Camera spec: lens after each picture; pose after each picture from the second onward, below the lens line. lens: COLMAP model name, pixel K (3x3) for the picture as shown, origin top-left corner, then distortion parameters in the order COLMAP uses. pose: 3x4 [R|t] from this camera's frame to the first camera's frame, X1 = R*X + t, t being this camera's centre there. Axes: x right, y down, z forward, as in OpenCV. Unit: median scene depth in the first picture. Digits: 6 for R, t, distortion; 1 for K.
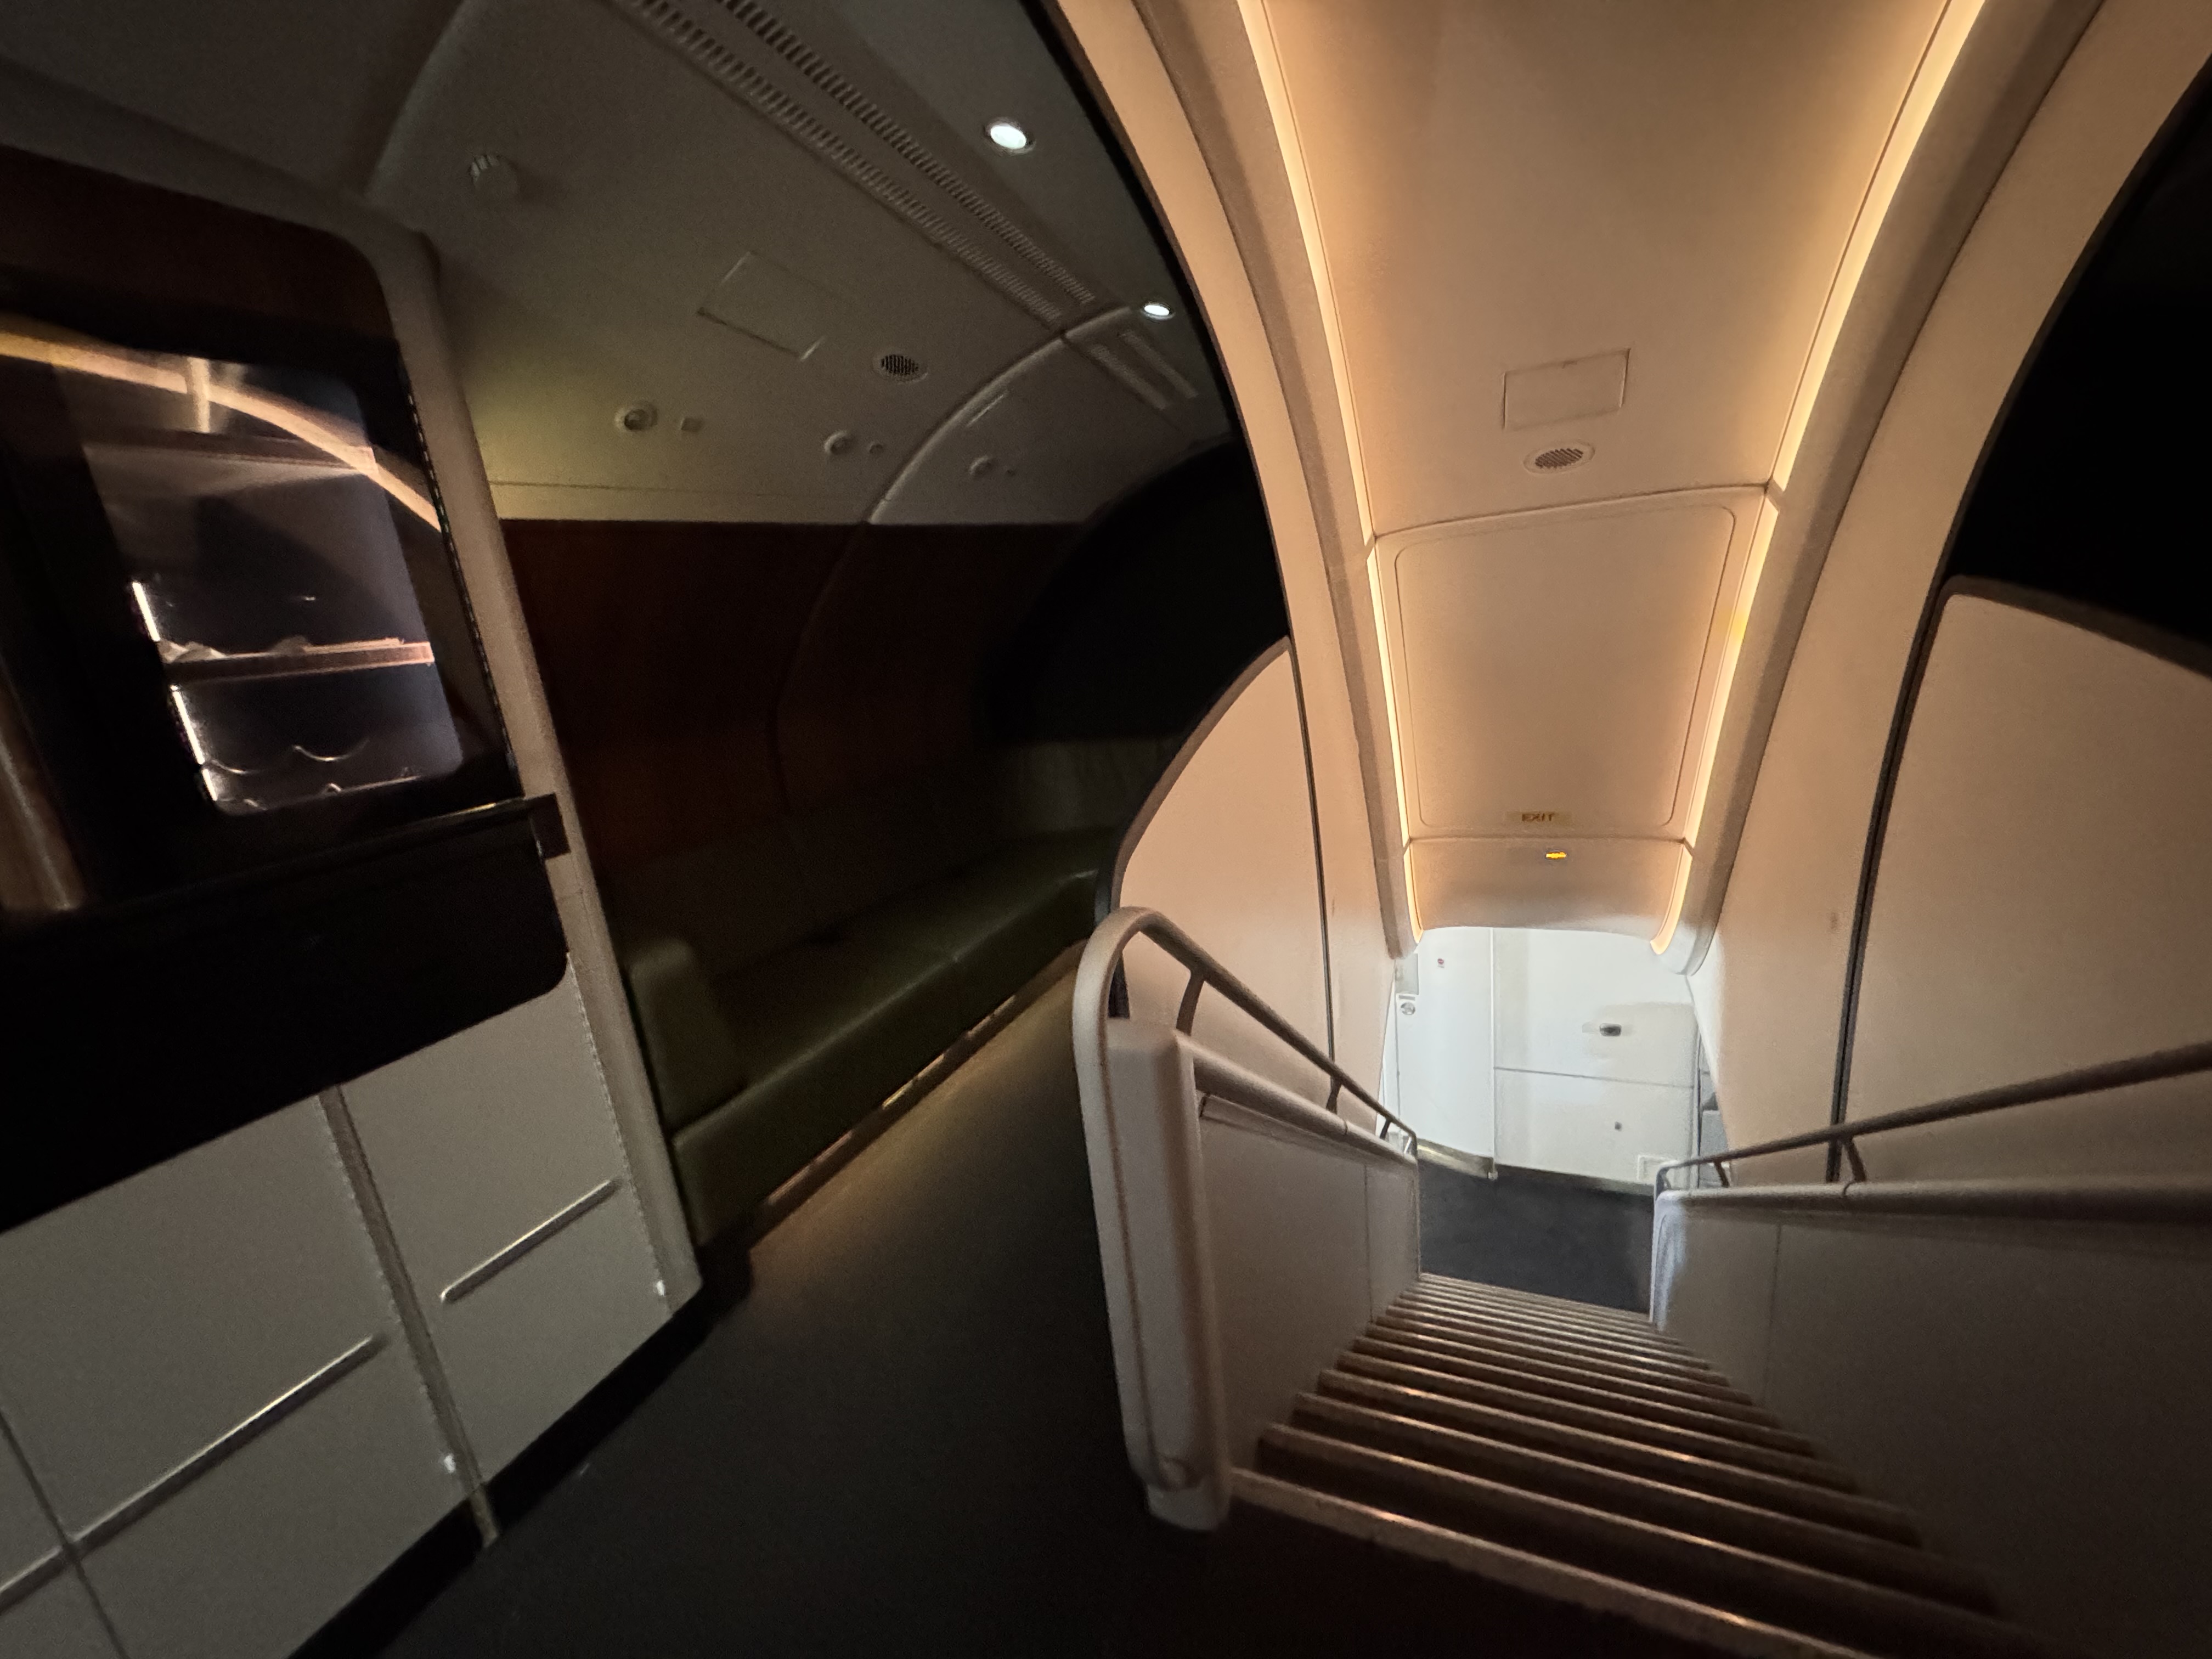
lens RADIAL K [[888.1, 0, 1107.8], [0, 888.1, 825.2], [0, 0, 1]] dist [-0.000741, 0.001005]
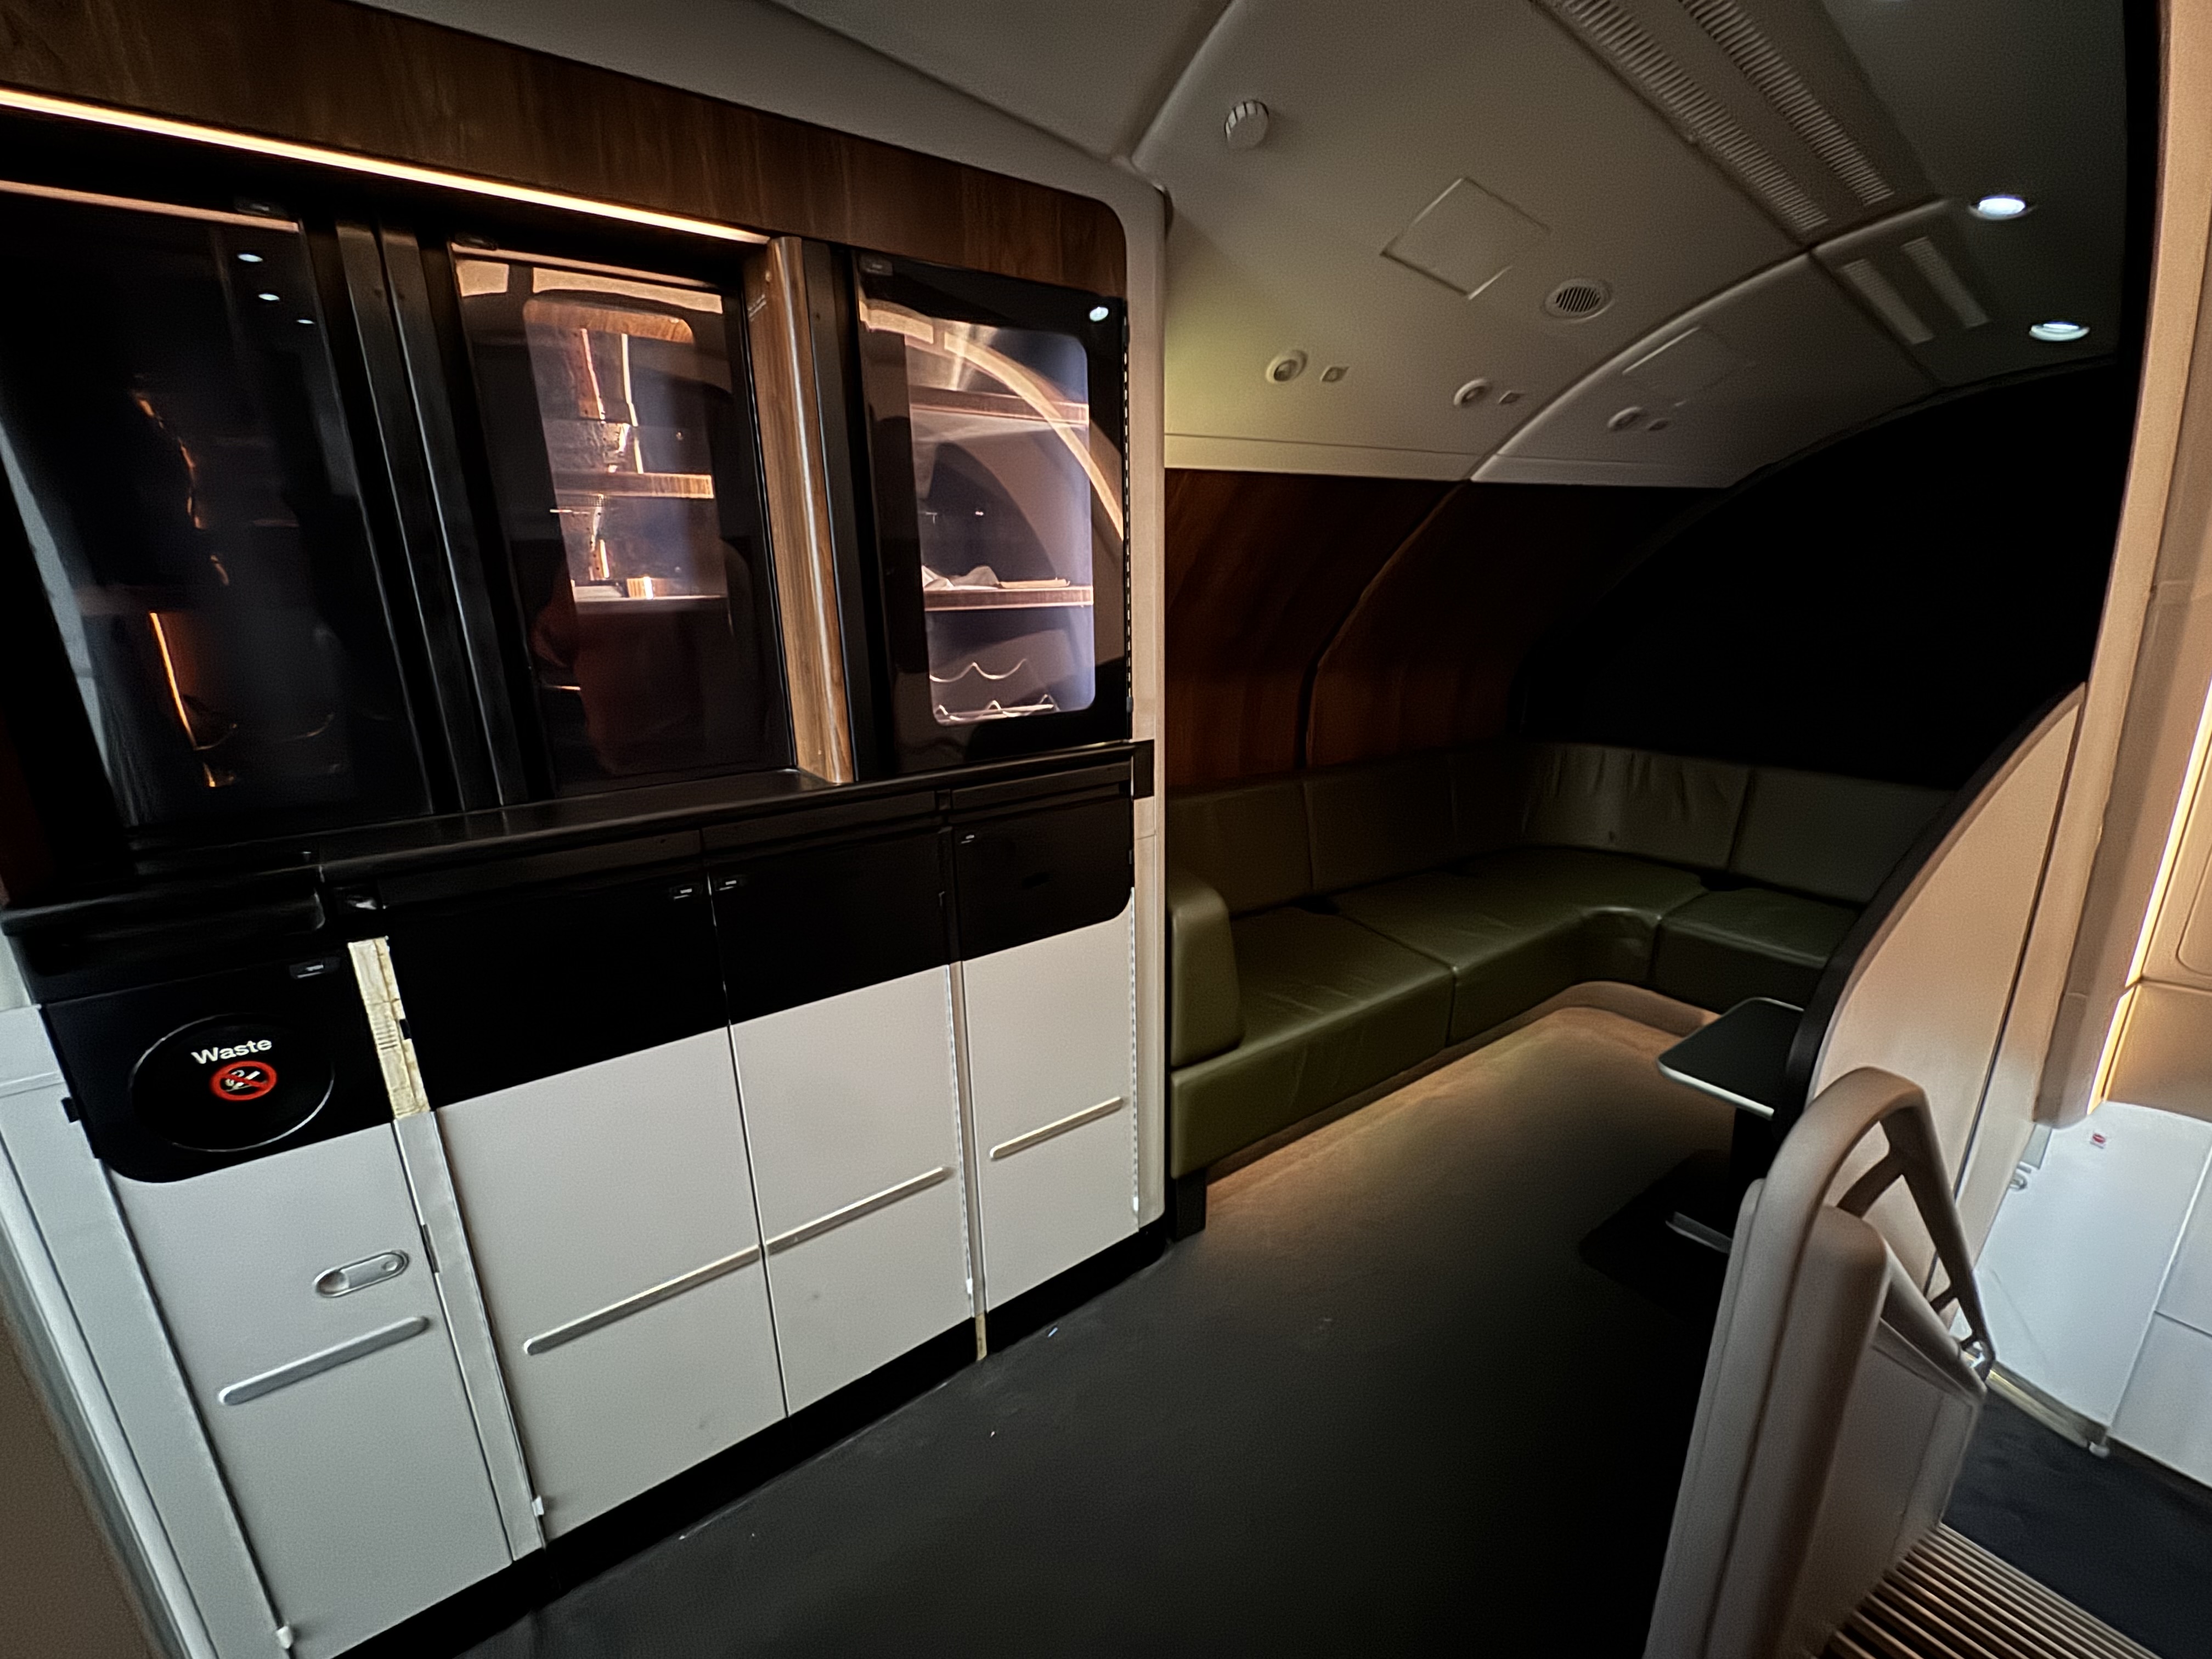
lens RADIAL K [[886.2, 0, 1106.0], [0, 886.2, 829.5], [0, 0, 1]] dist [-0.001498, -0.000116]
pose [[0.859460, 0.228134, -0.457475, -0.131553], [-0.198496, 0.973611, 0.112608, -0.030417], [0.471093, -0.005975, 0.882063, 0.034606]]
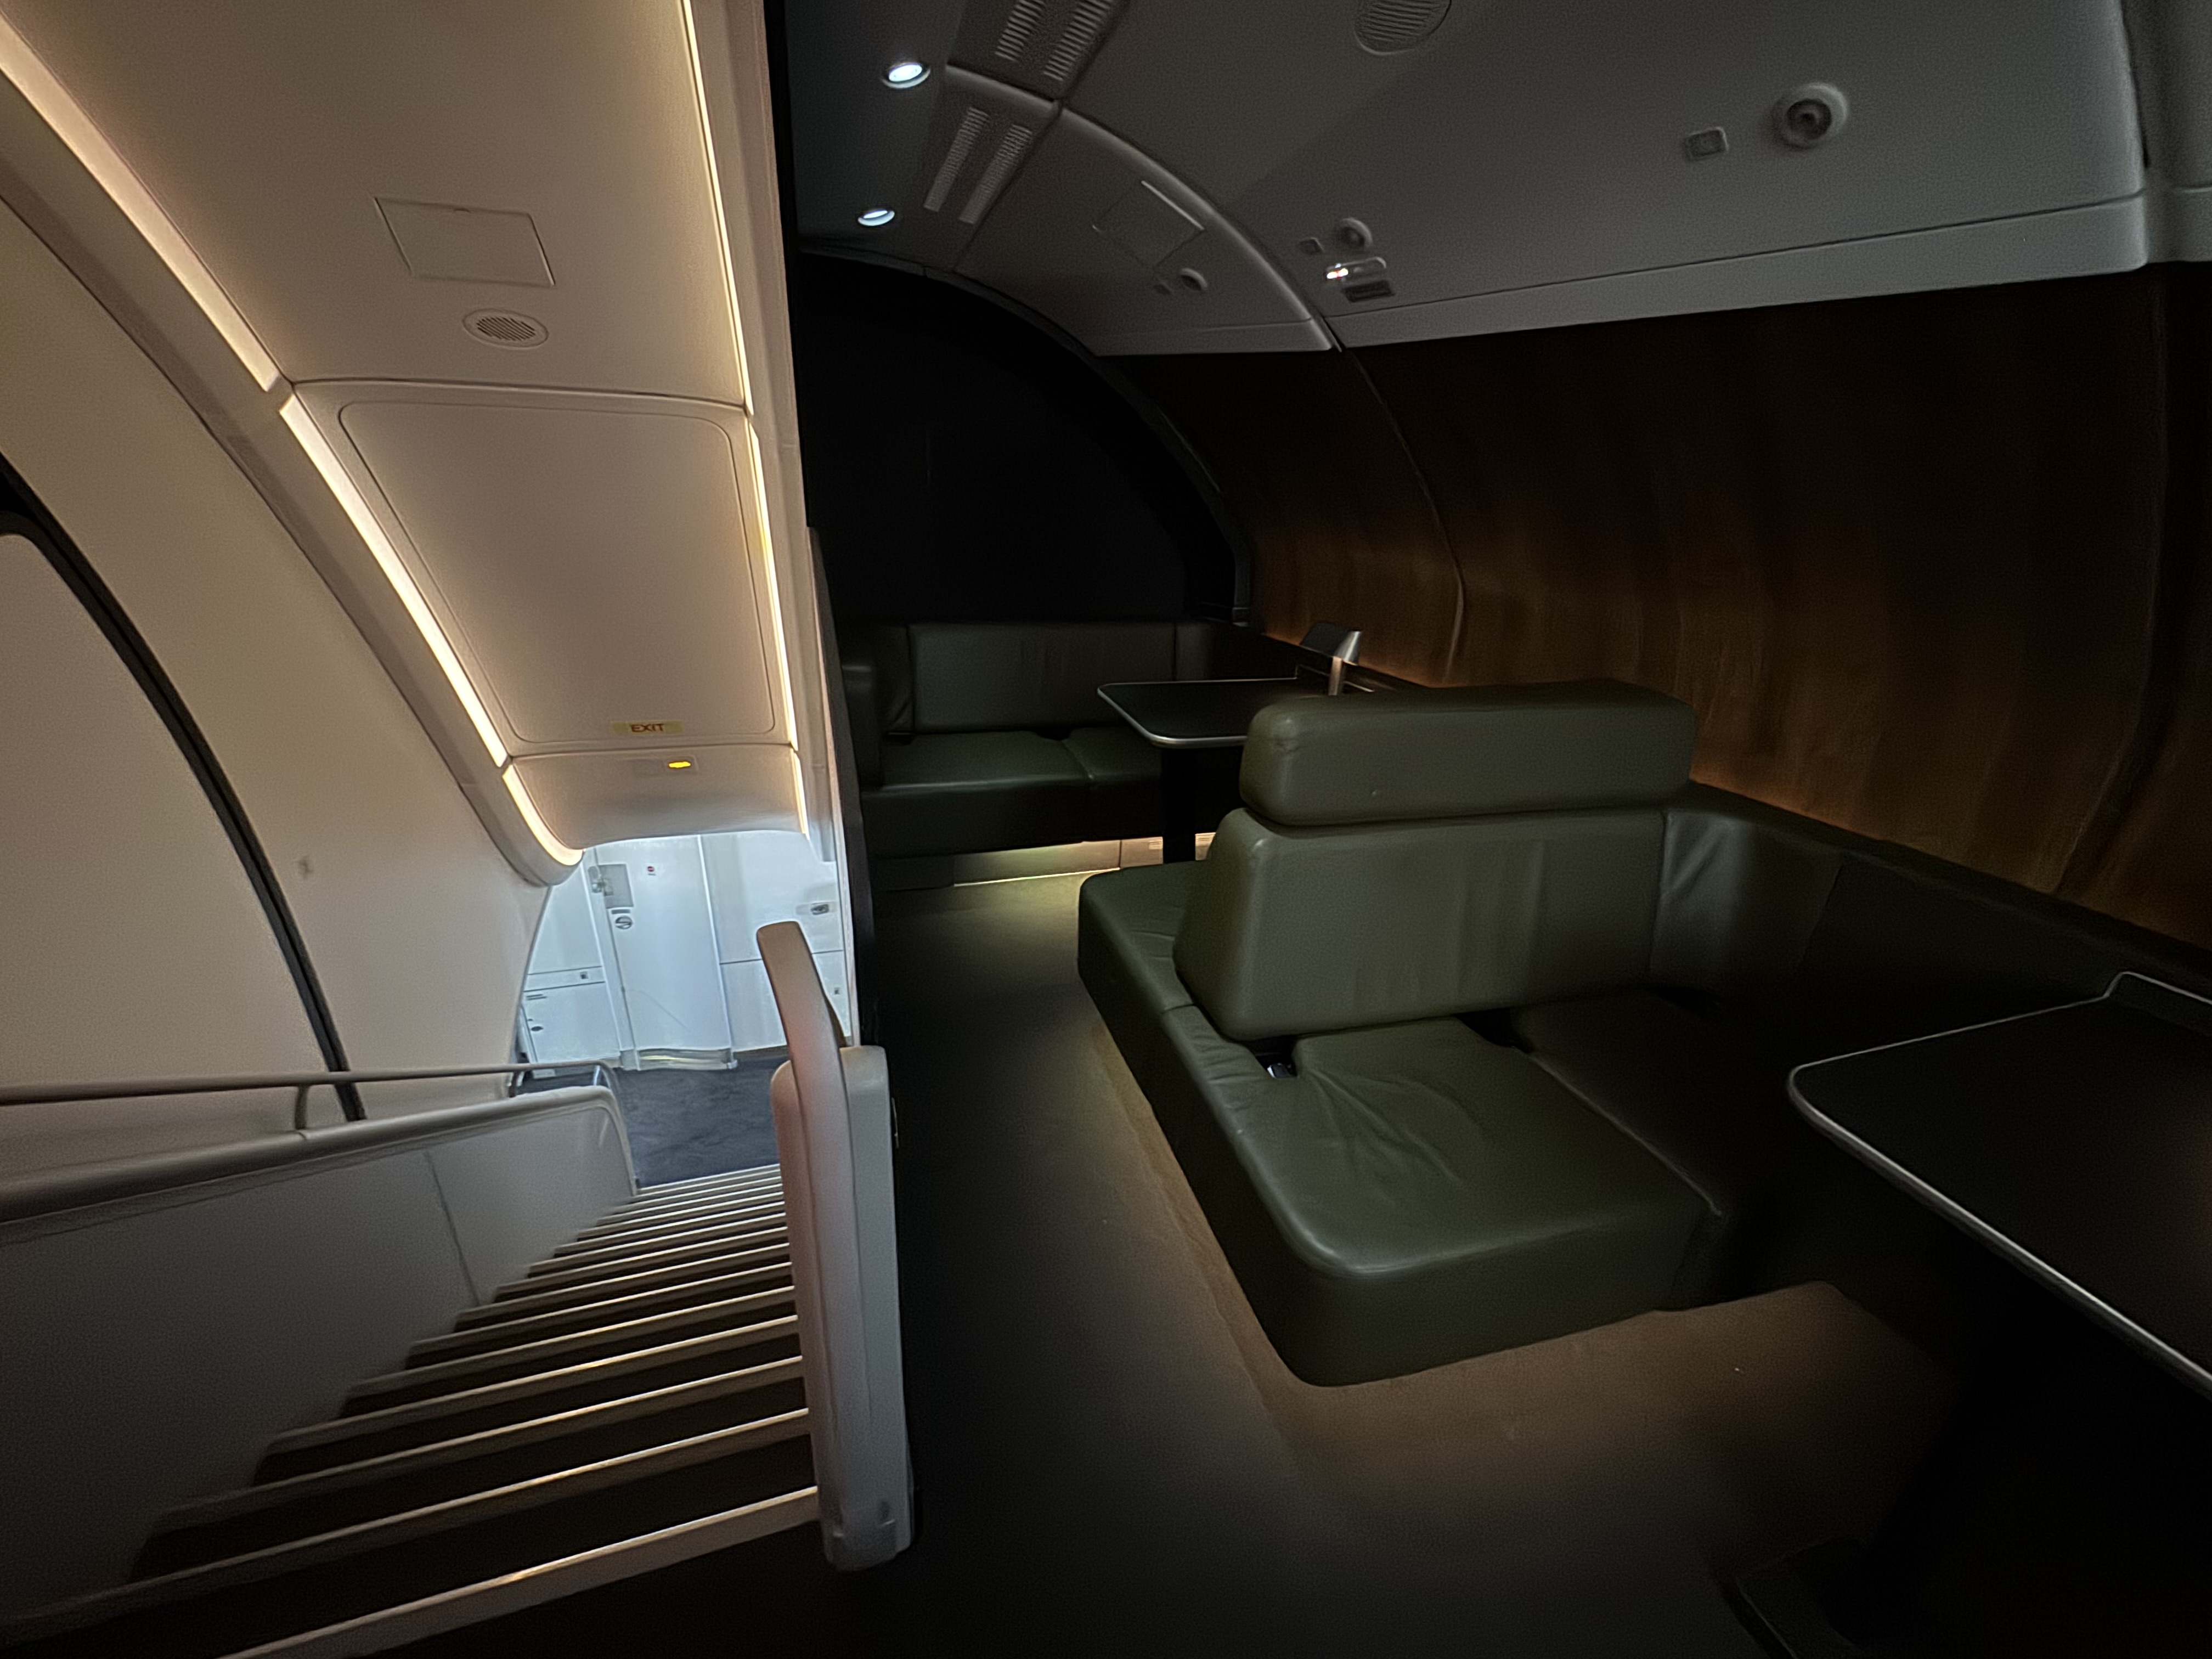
lens RADIAL K [[886.2, 0, 1106.0], [0, 886.2, 829.5], [0, 0, 1]] dist [-0.001498, -0.000116]
pose [[0.742871, -0.125671, 0.657533, 0.408158], [0.034065, 0.988045, 0.150355, -0.053042], [-0.668567, -0.089296, 0.738271, -0.091707]]
